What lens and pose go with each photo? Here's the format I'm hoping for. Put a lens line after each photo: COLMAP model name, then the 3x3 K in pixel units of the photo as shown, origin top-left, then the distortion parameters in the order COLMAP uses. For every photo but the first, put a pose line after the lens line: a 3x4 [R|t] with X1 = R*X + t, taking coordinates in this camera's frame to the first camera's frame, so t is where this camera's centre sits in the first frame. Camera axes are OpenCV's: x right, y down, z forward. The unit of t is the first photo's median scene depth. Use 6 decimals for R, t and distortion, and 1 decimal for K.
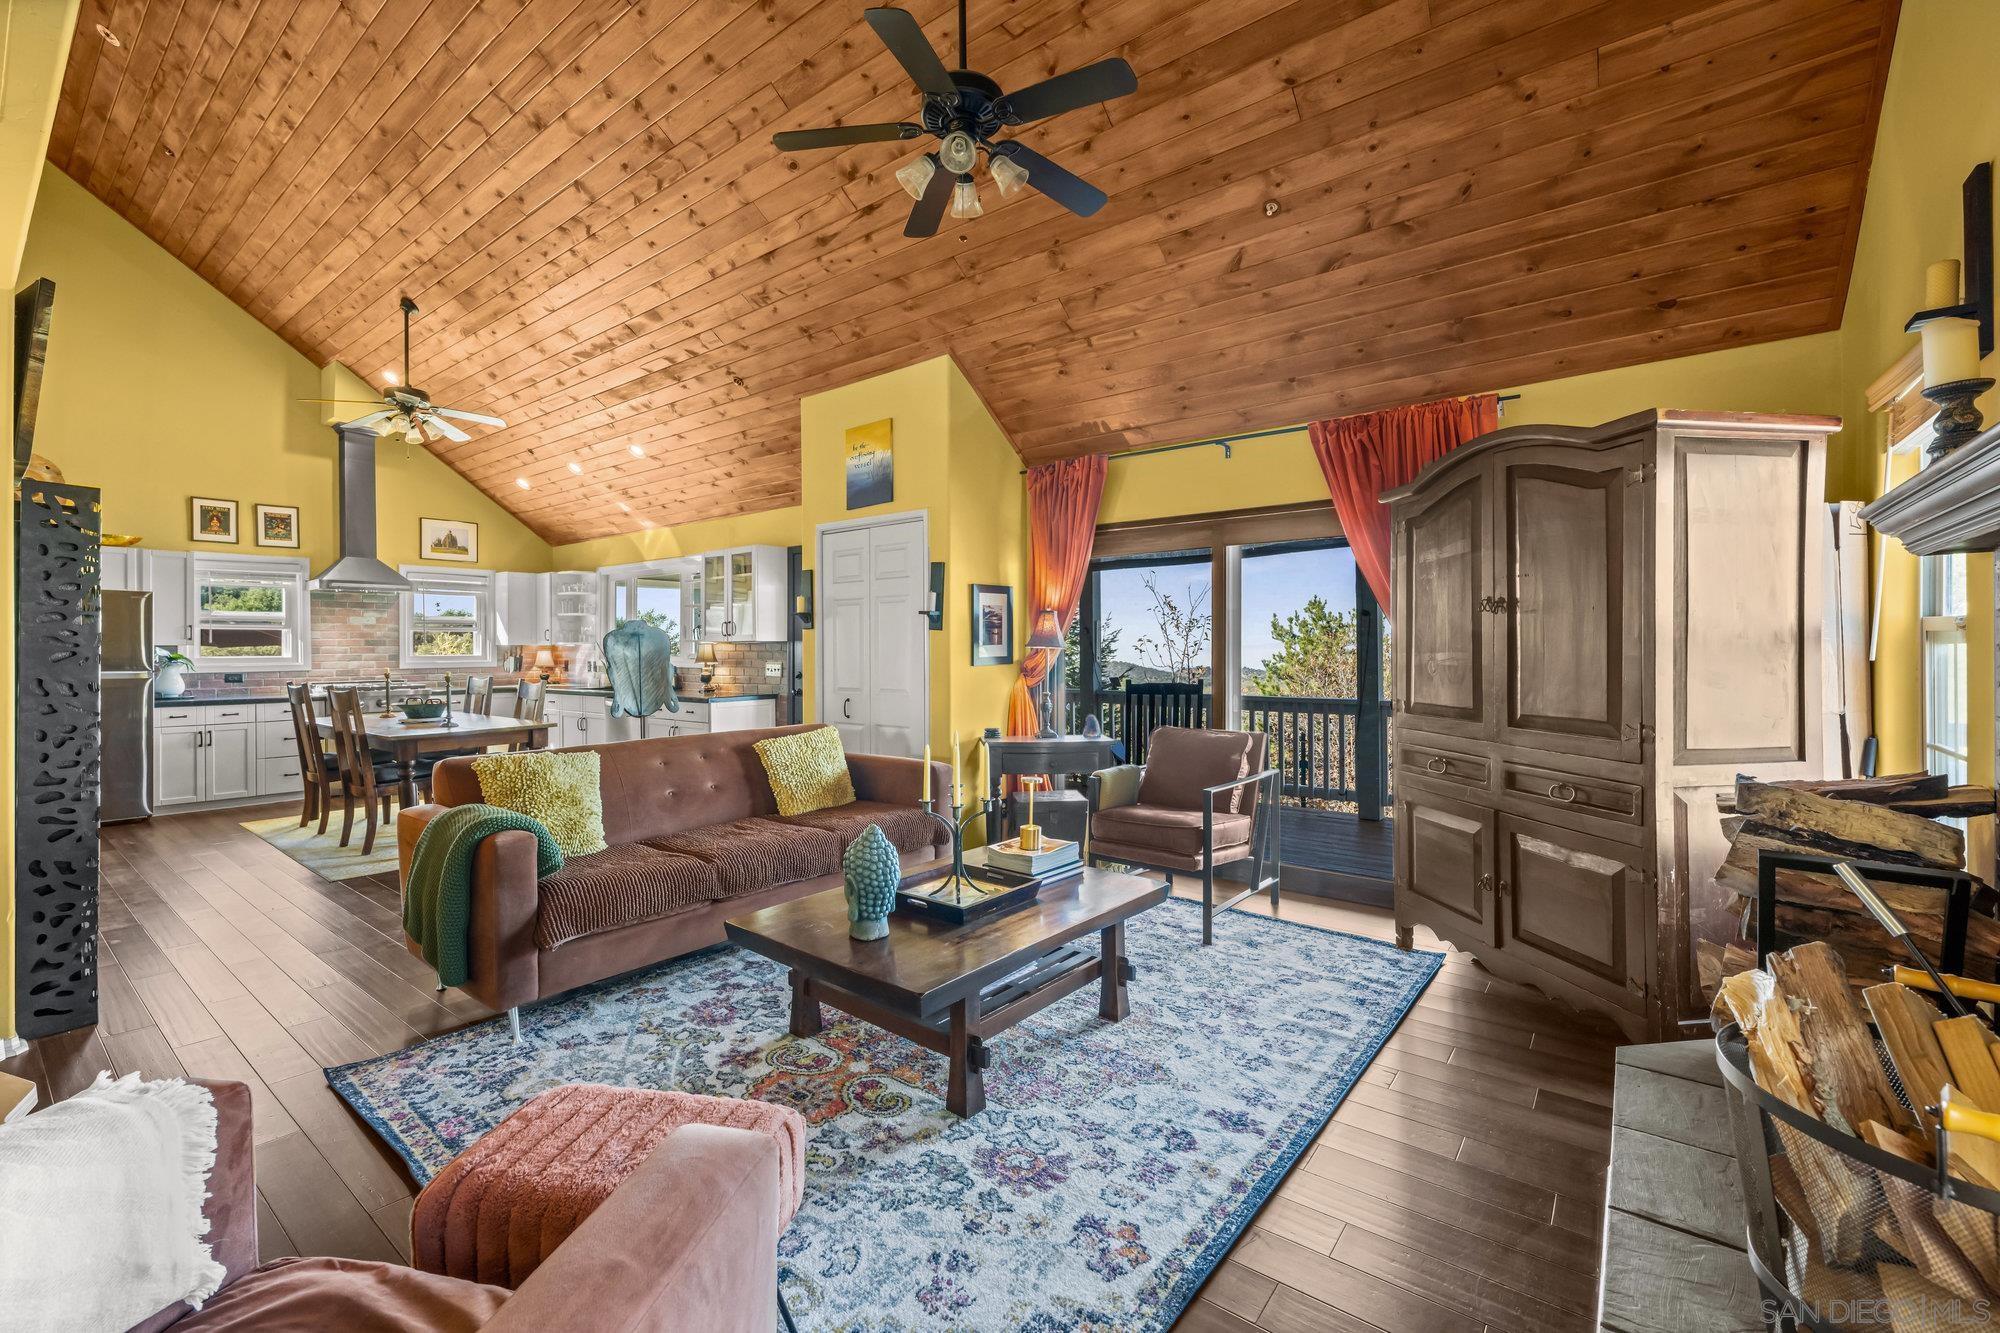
lens RADIAL K [[833.6, 0, 998.5], [0, 833.6, 653.1], [0, 0, 1]] dist [0.000273, -0.000037]
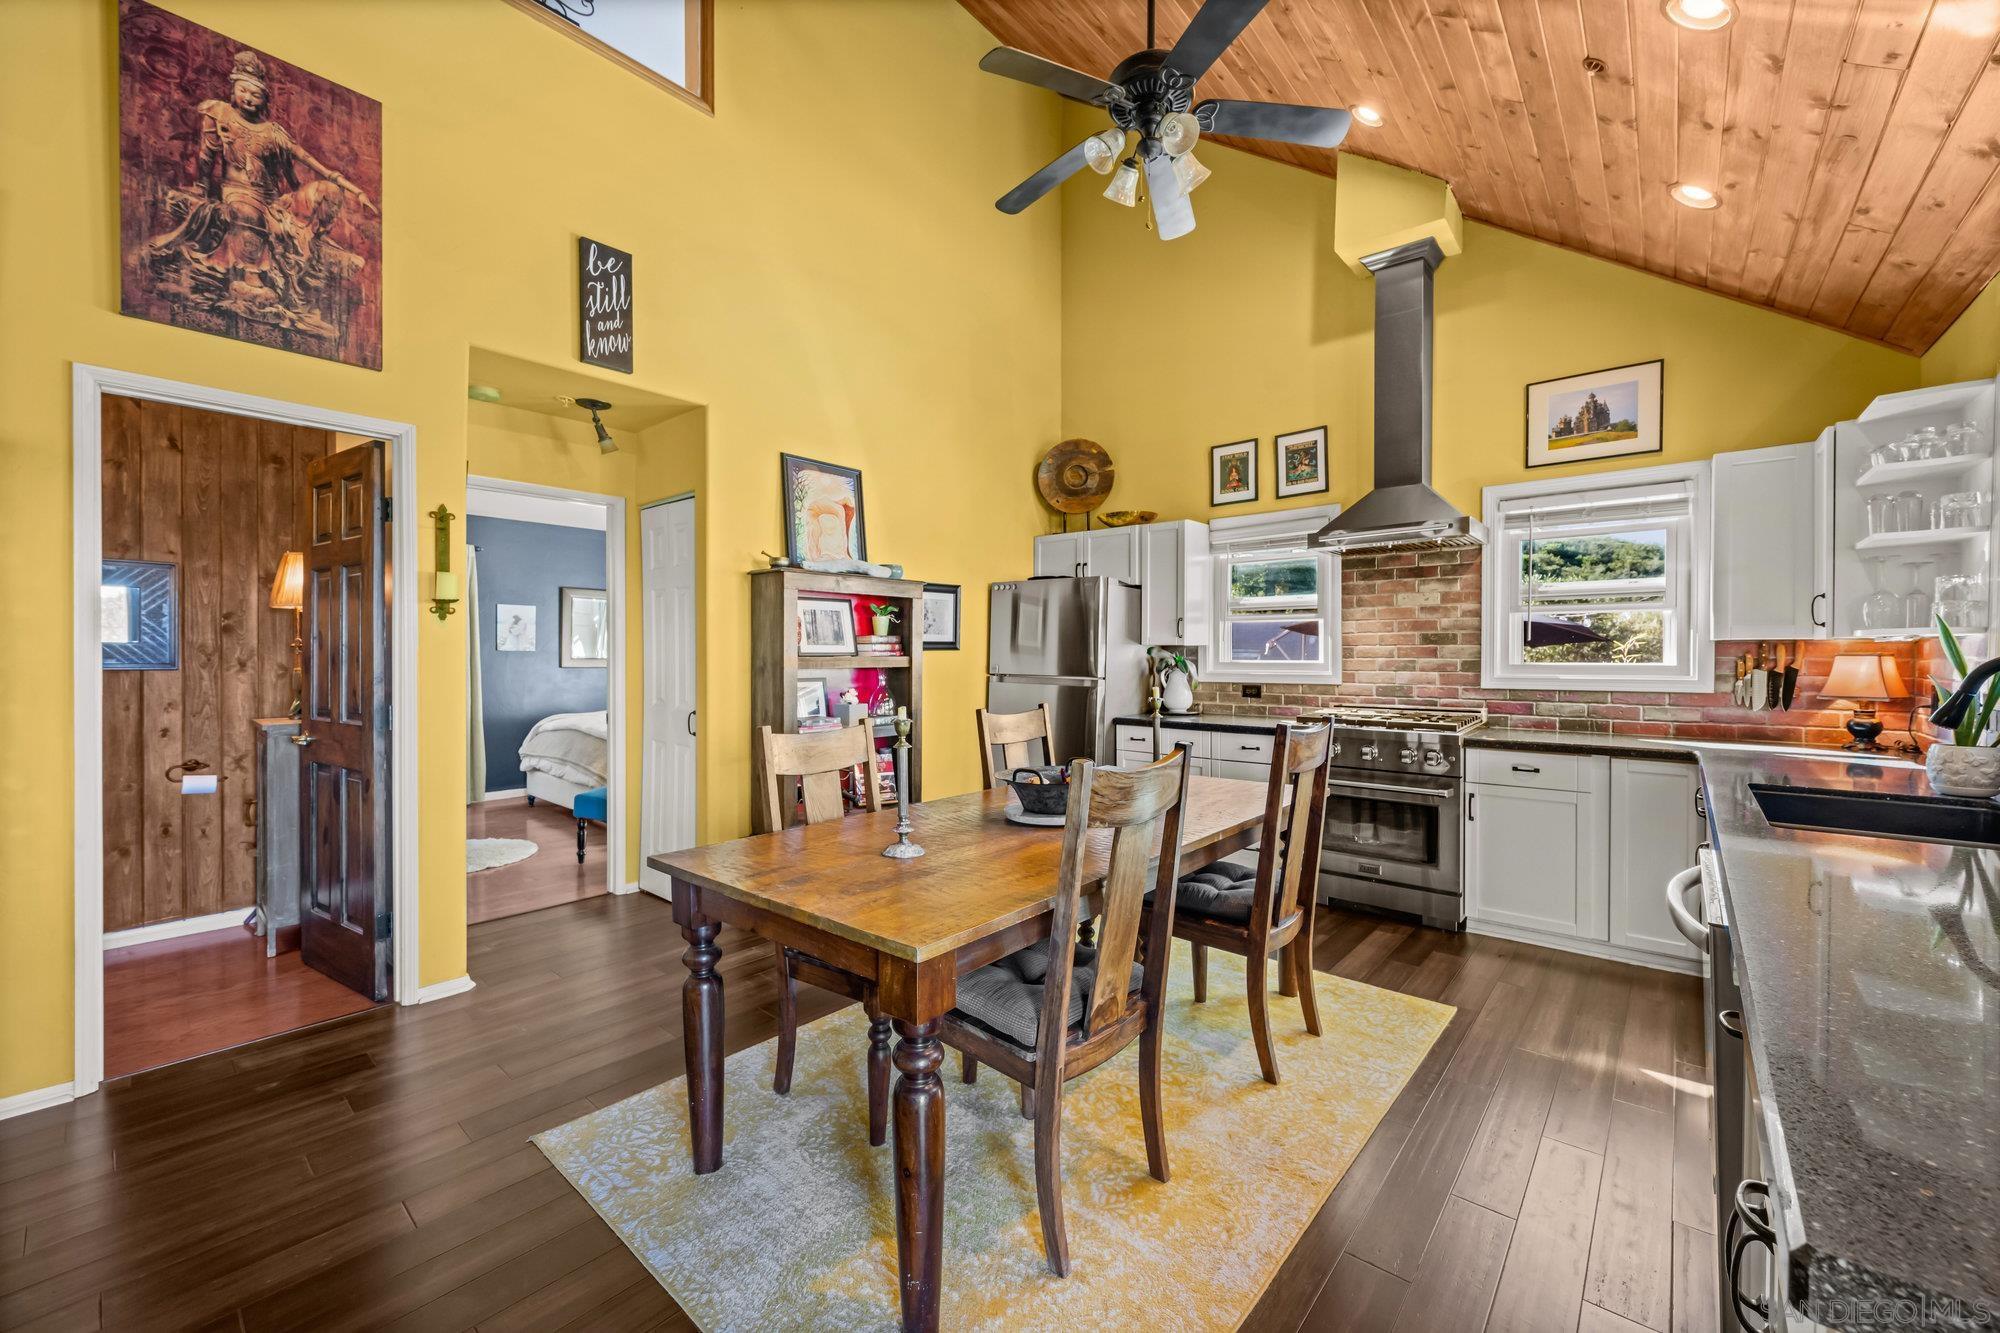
lens RADIAL K [[785.9, 0, 993.7], [0, 785.9, 656.7], [0, 0, 1]] dist [0.001624, 0.000264]
pose [[-0.053608, 0.009721, -0.998515, -0.224966], [-0.005667, 0.999934, 0.010039, -0.004185], [0.998546, 0.006196, -0.053550, 0.767579]]
